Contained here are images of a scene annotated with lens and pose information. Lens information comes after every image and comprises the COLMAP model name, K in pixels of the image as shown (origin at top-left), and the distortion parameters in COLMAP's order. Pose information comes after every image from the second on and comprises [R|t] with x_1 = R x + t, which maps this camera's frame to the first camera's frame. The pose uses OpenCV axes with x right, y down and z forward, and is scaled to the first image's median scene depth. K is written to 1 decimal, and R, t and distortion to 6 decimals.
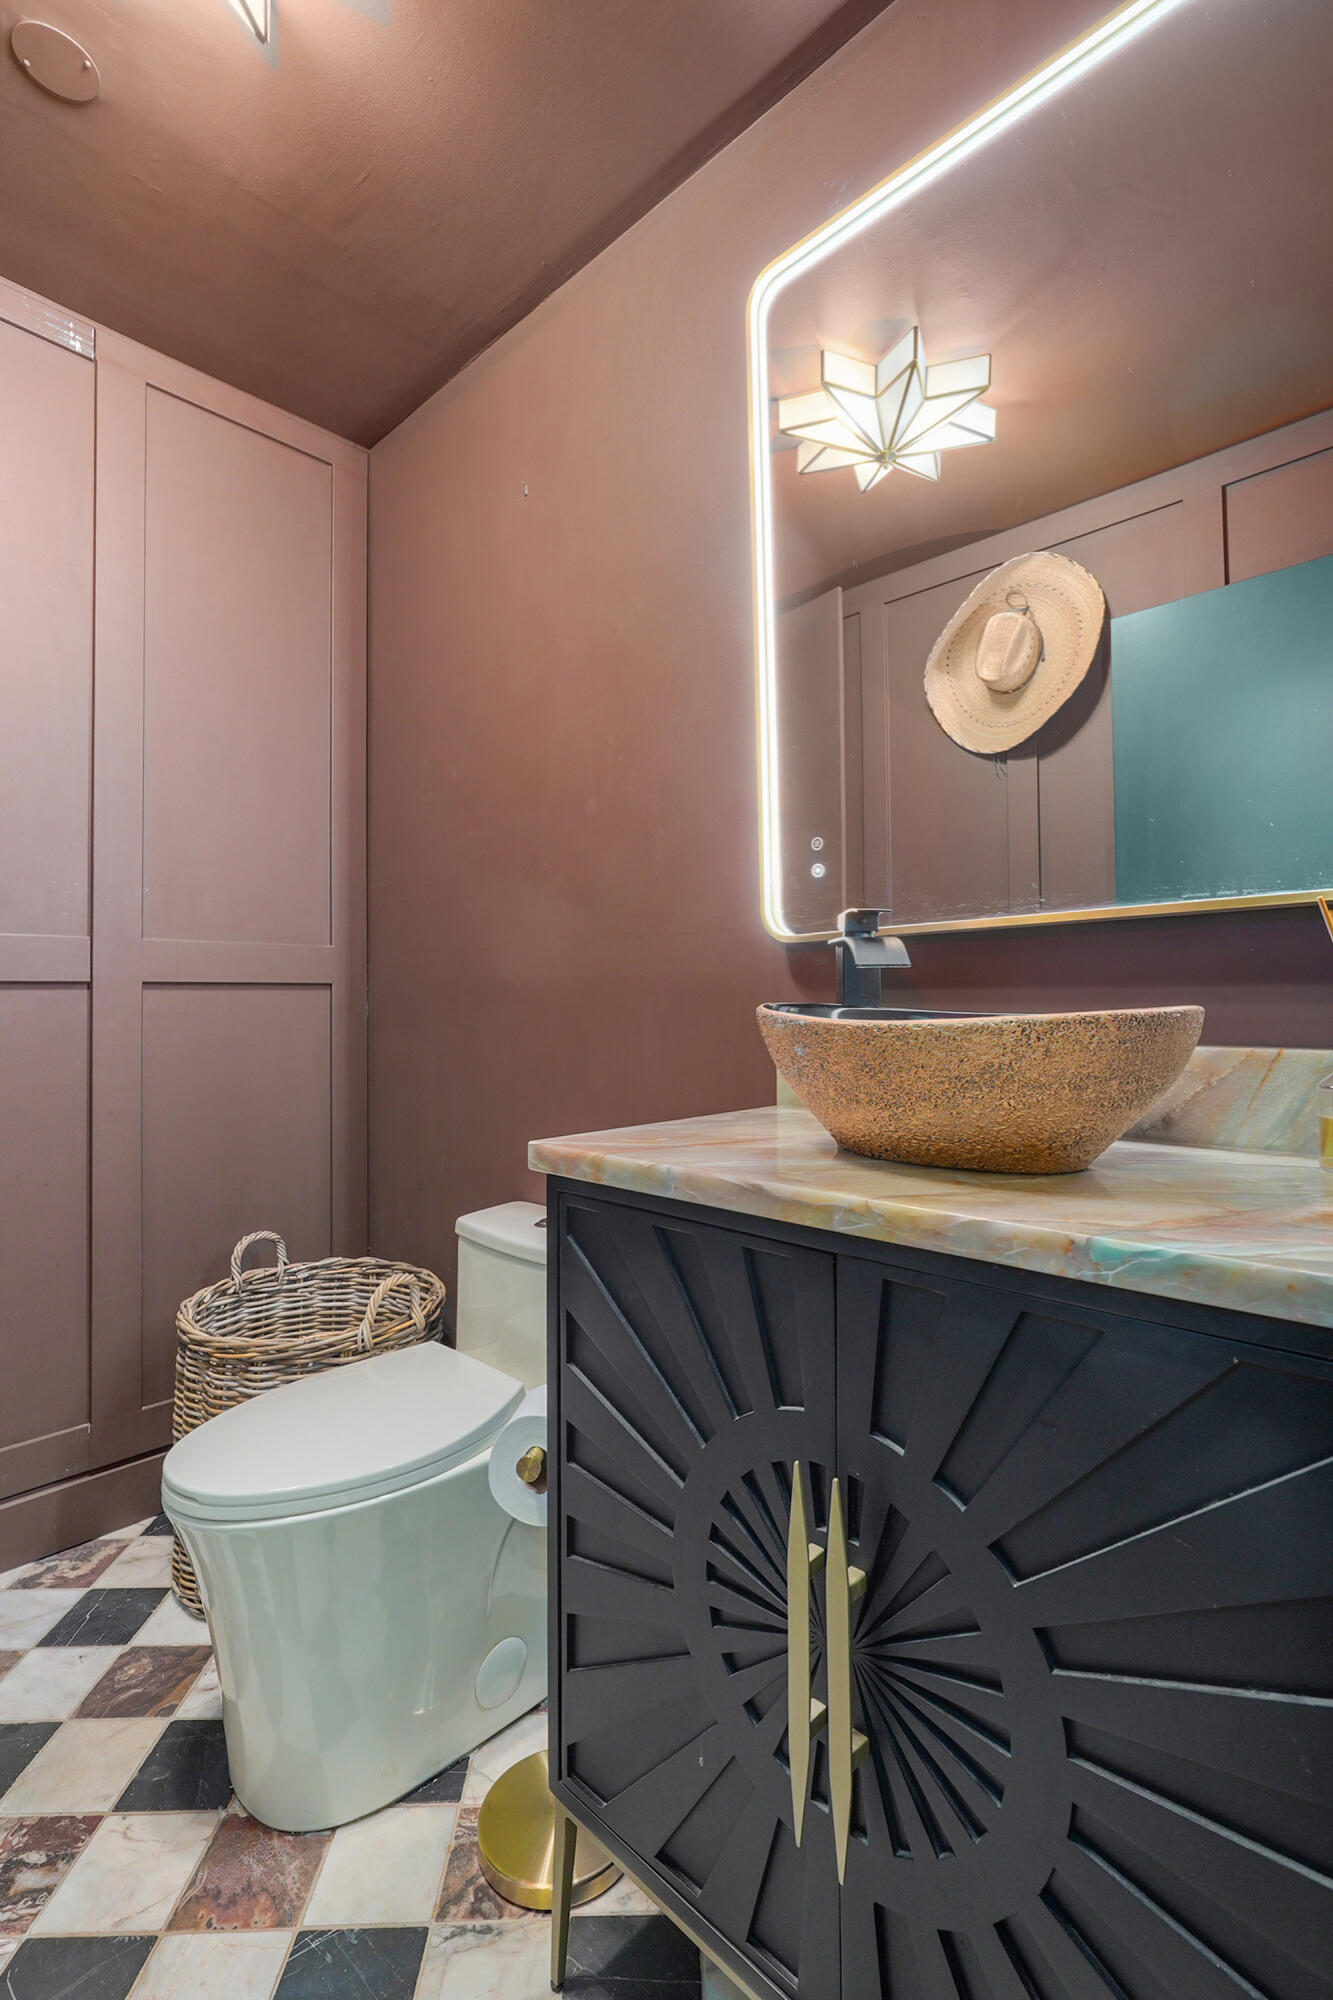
lens RADIAL K [[878.8, 0, 679.5], [0, 878.8, 958.6], [0, 0, 1]] dist [-0.019846, 0.008432]
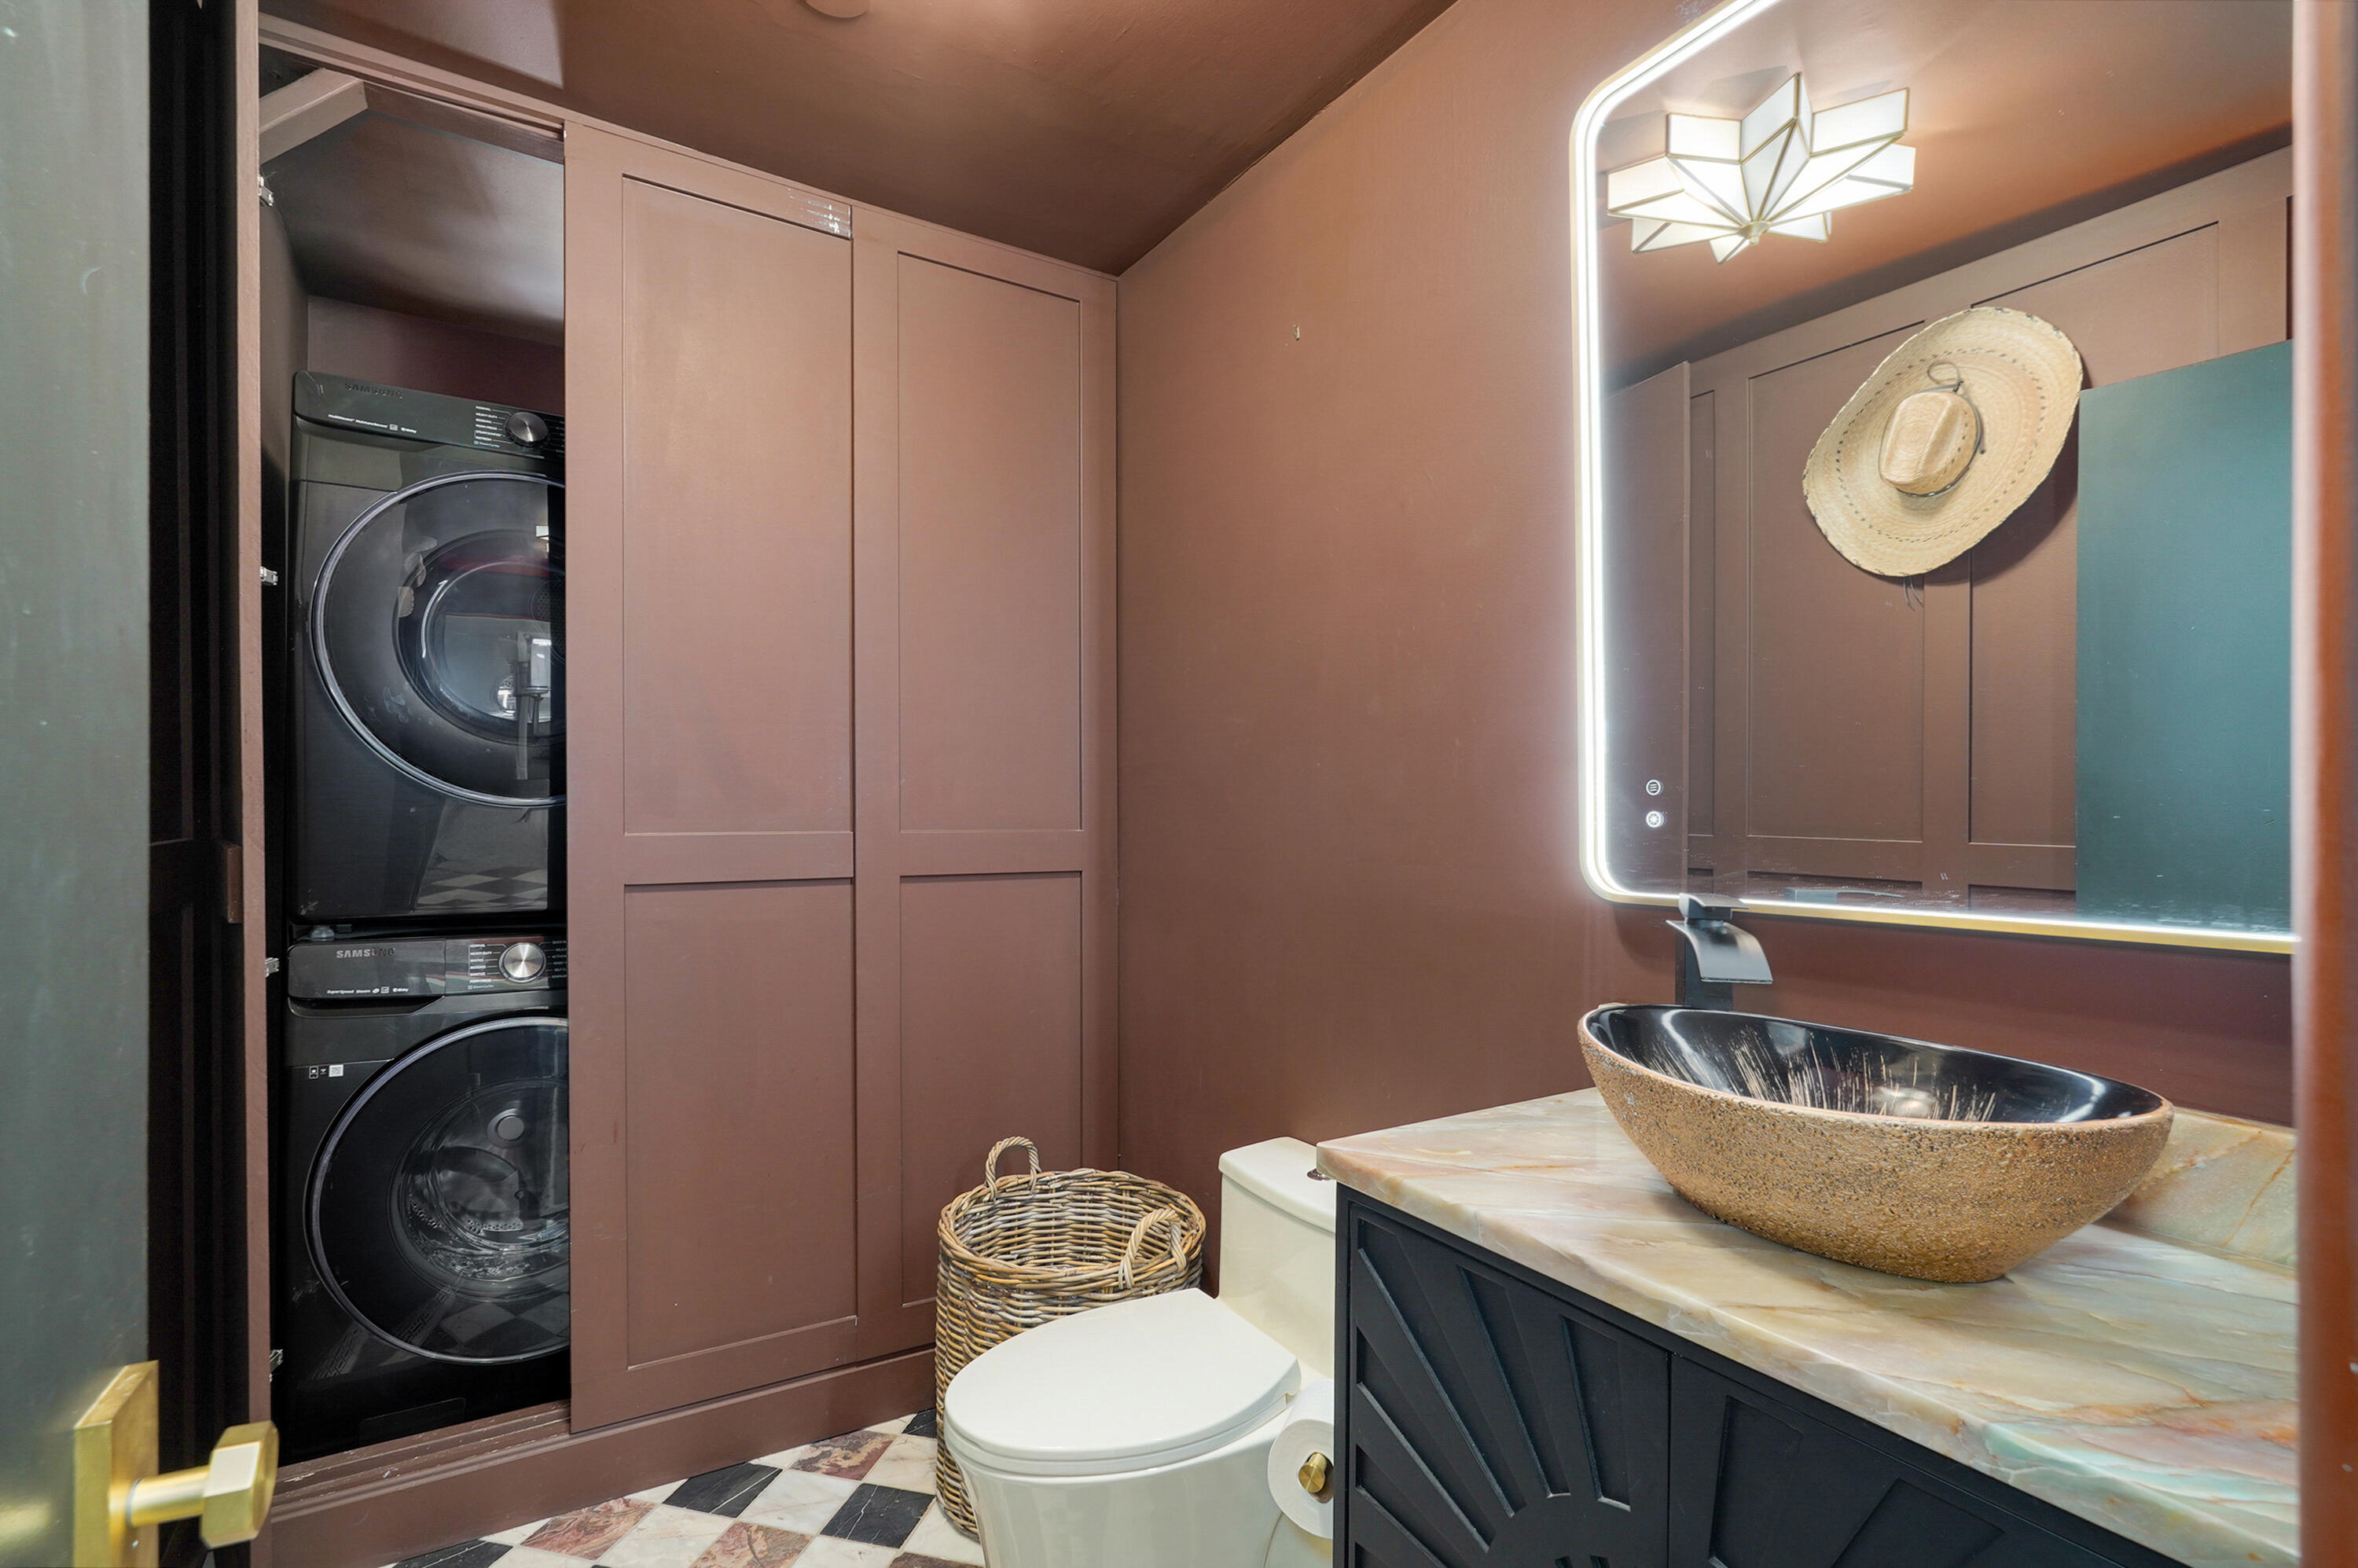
lens RADIAL K [[1075.2, 0, 1179.0], [0, 1075.2, 784.0], [0, 0, 1]] dist [-0.021580, 0.011839]
pose [[0.967354, 0.007728, -0.253311, -0.015849], [0.000870, 0.999428, 0.033813, -0.120015], [0.253427, -0.032929, 0.966794, -0.072111]]
